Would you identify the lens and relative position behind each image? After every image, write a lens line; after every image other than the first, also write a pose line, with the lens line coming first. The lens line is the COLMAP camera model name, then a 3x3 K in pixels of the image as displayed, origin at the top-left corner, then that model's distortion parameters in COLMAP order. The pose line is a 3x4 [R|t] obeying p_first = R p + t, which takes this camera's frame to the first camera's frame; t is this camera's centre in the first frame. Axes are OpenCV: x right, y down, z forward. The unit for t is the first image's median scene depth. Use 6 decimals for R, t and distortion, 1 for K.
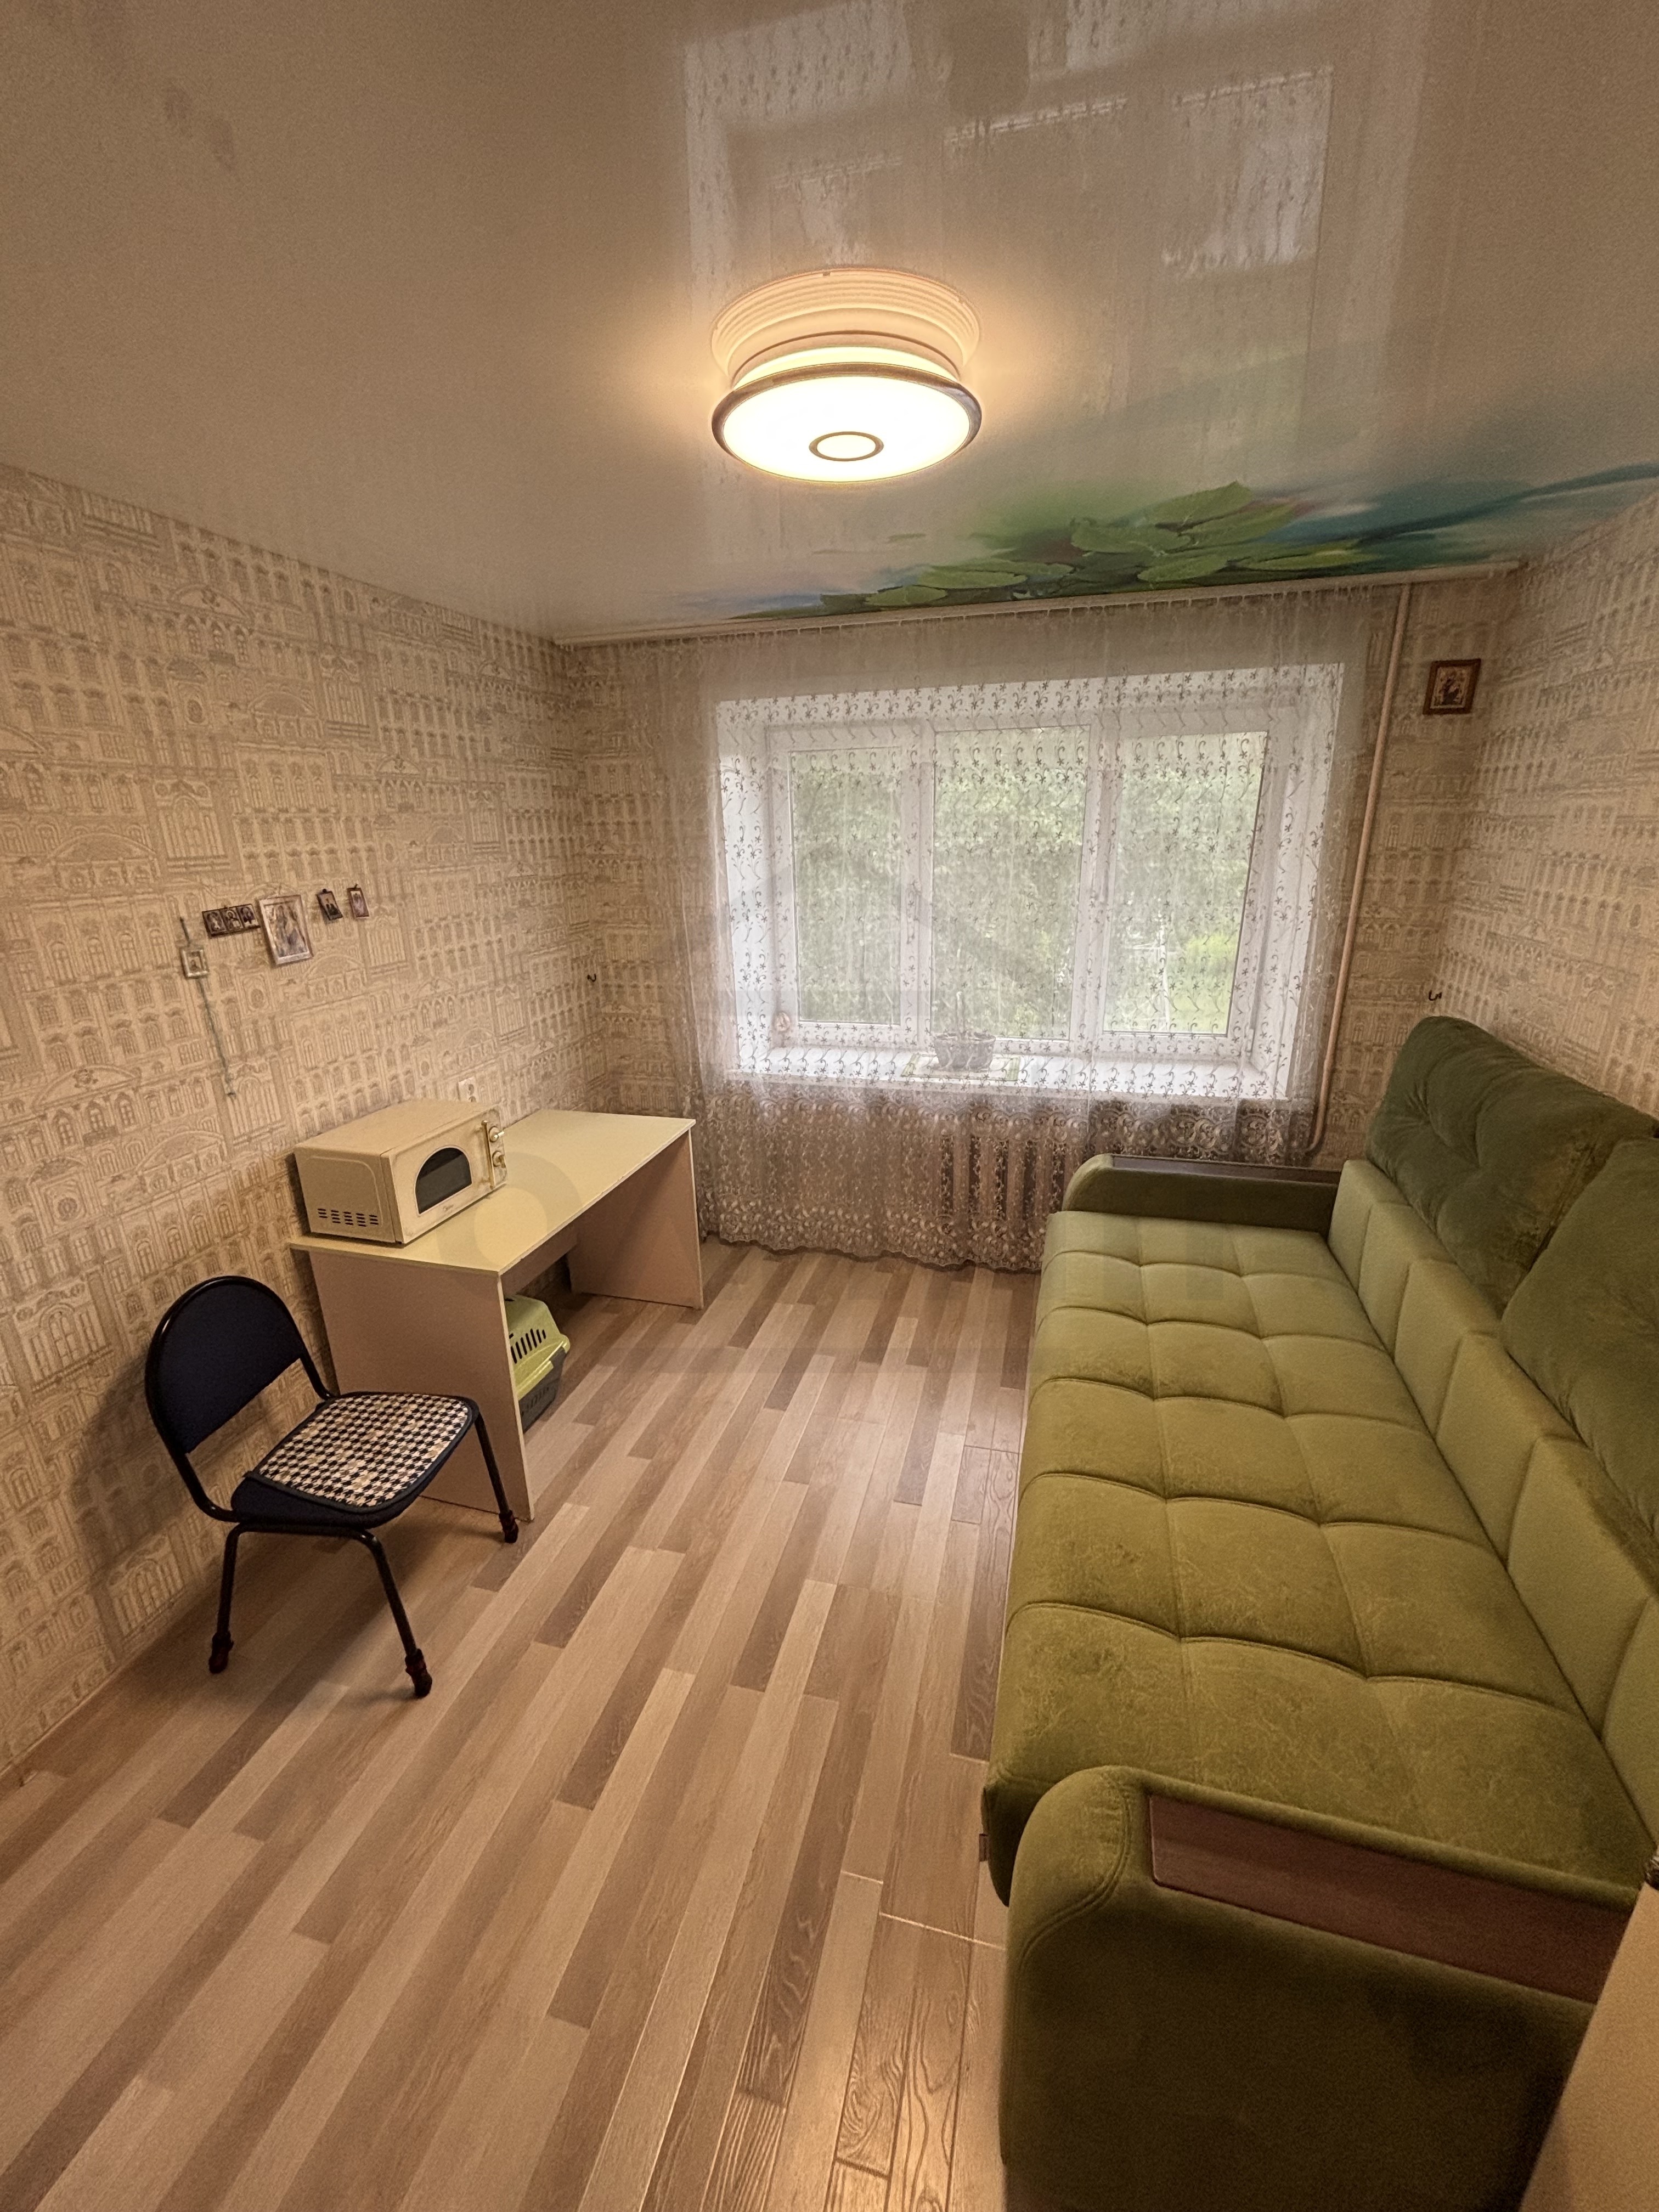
lens RADIAL K [[895.9, 0, 820.7], [0, 895.9, 1114.3], [0, 0, 1]] dist [0.001844, 0.000299]
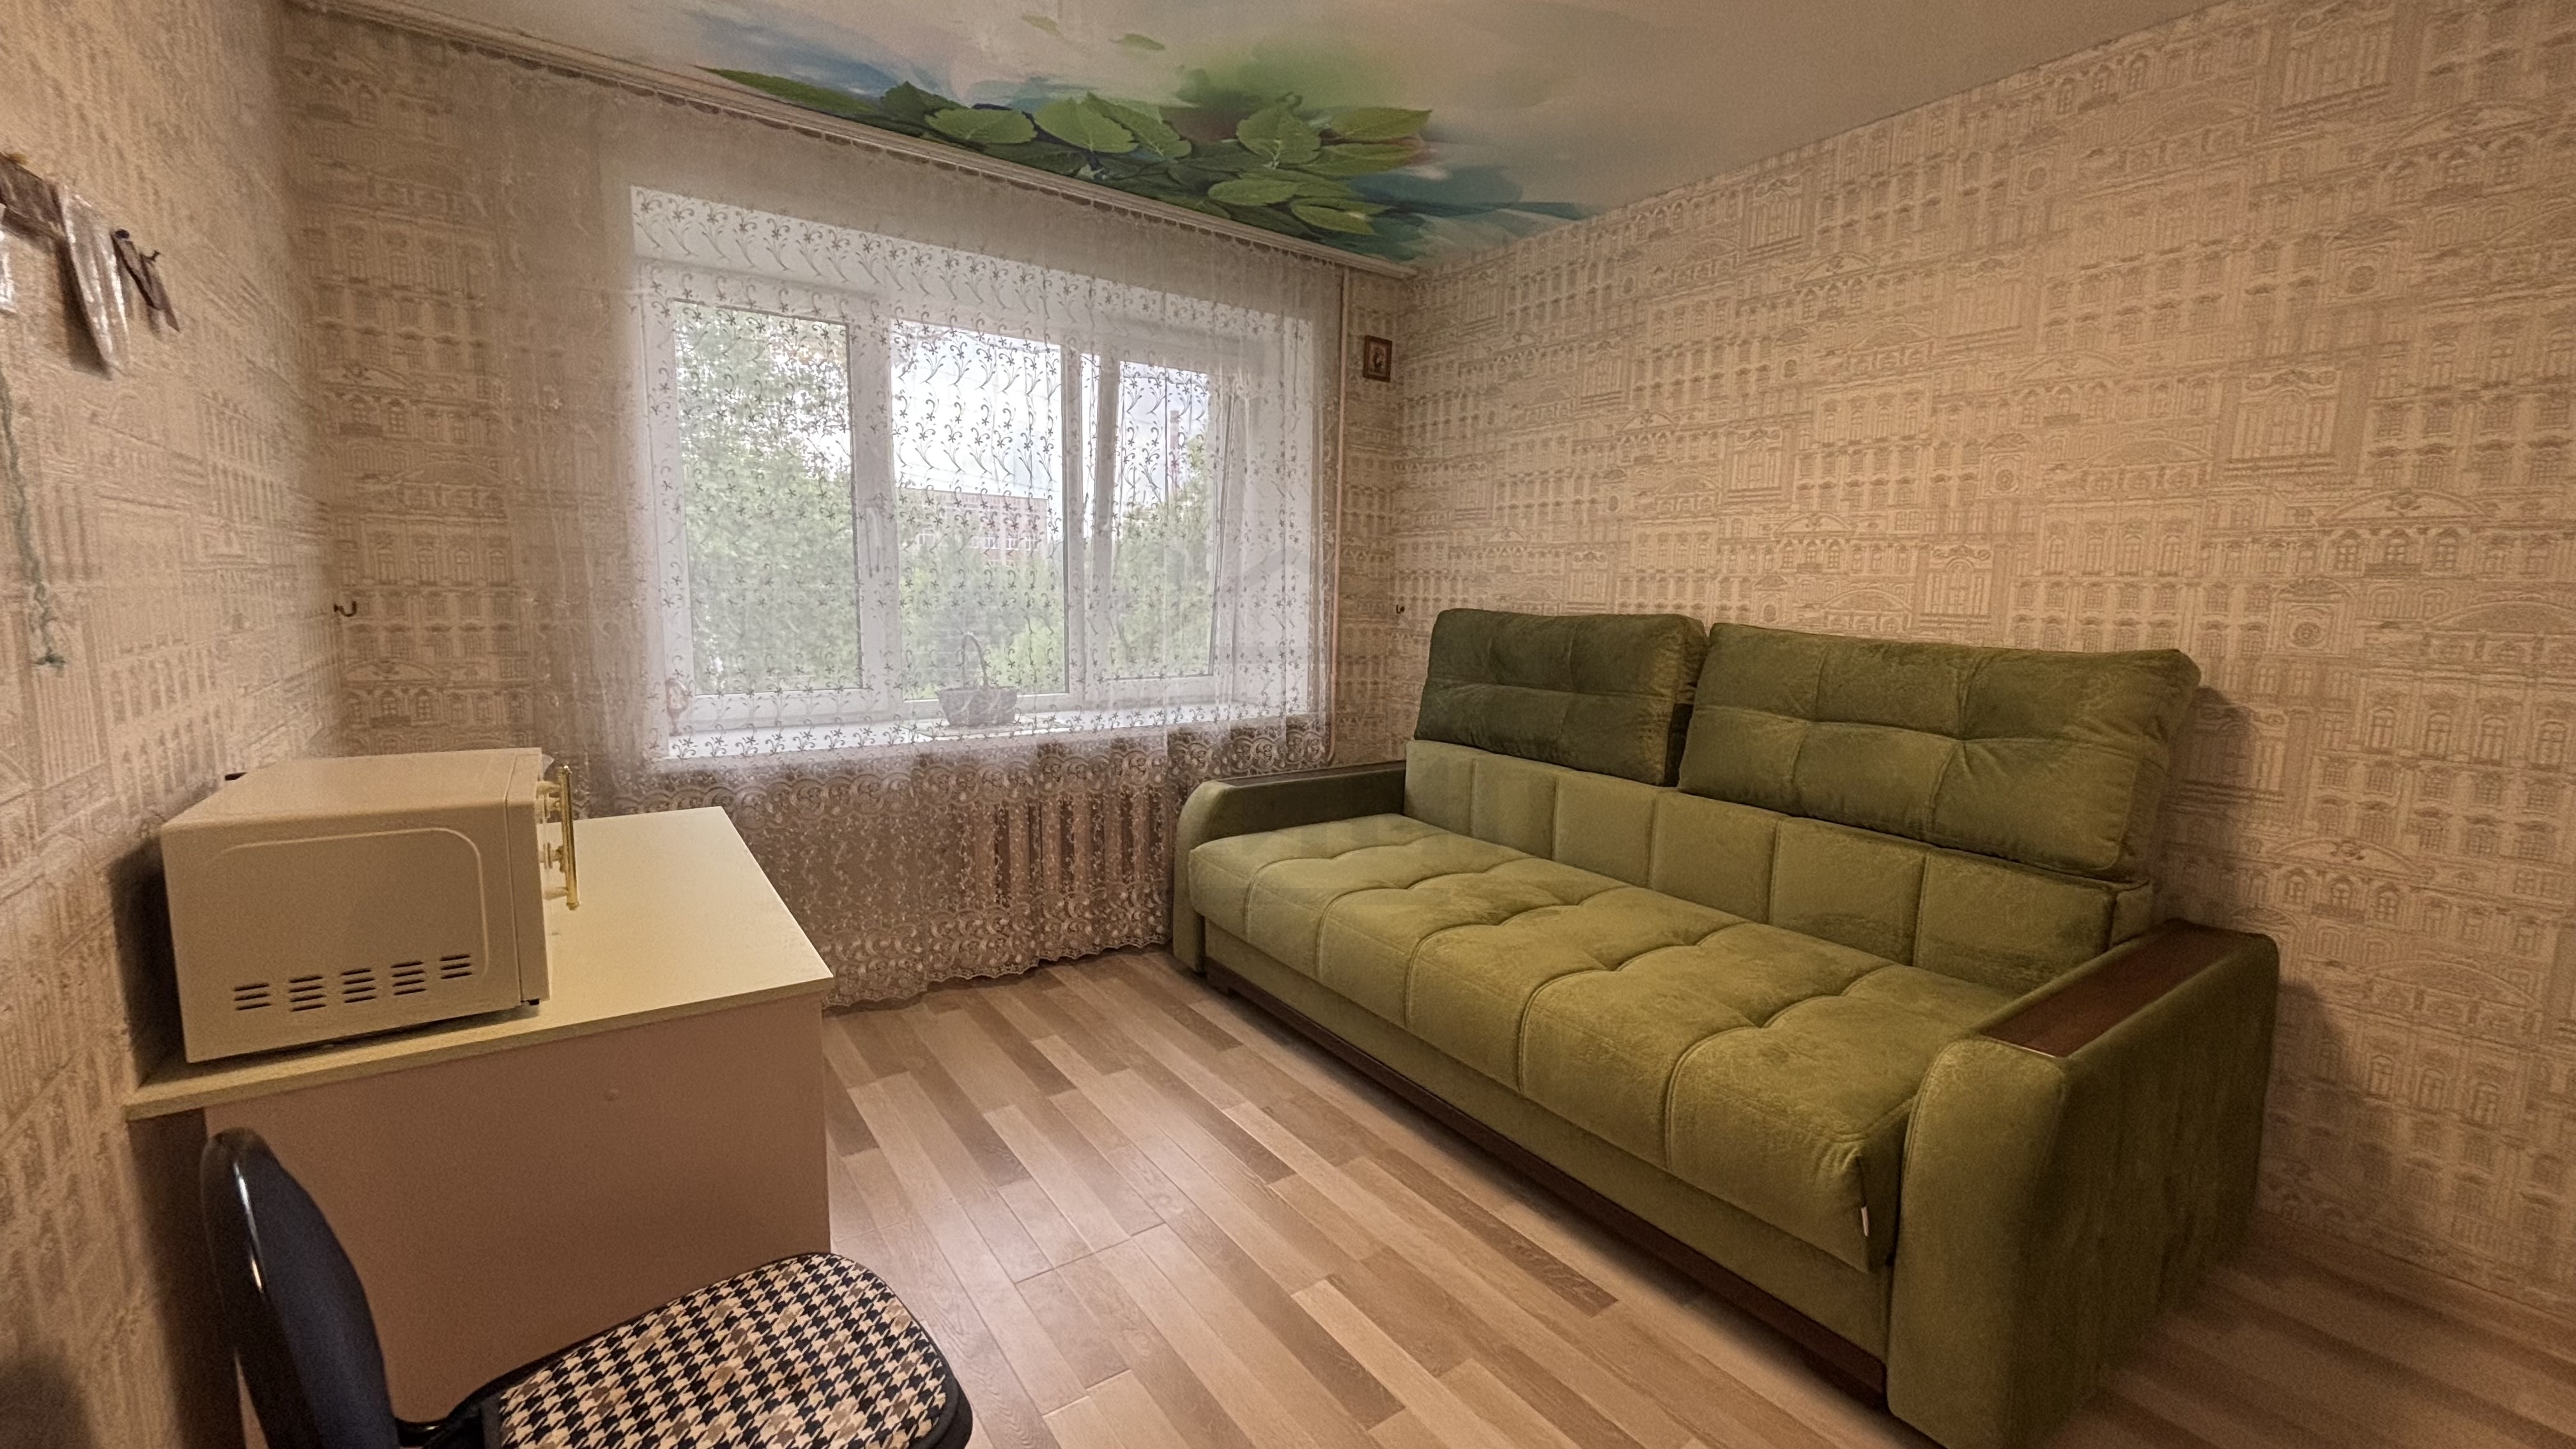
lens RADIAL K [[1035.1, 0, 1298.0], [0, 1035.1, 726.2], [0, 0, 1]] dist [-0.006696, 0.002998]
pose [[0.630123, -0.073808, 0.772980, -0.513425], [0.210267, 0.974499, -0.078357, 0.107639], [-0.747485, 0.211906, 0.629573, 0.296479]]
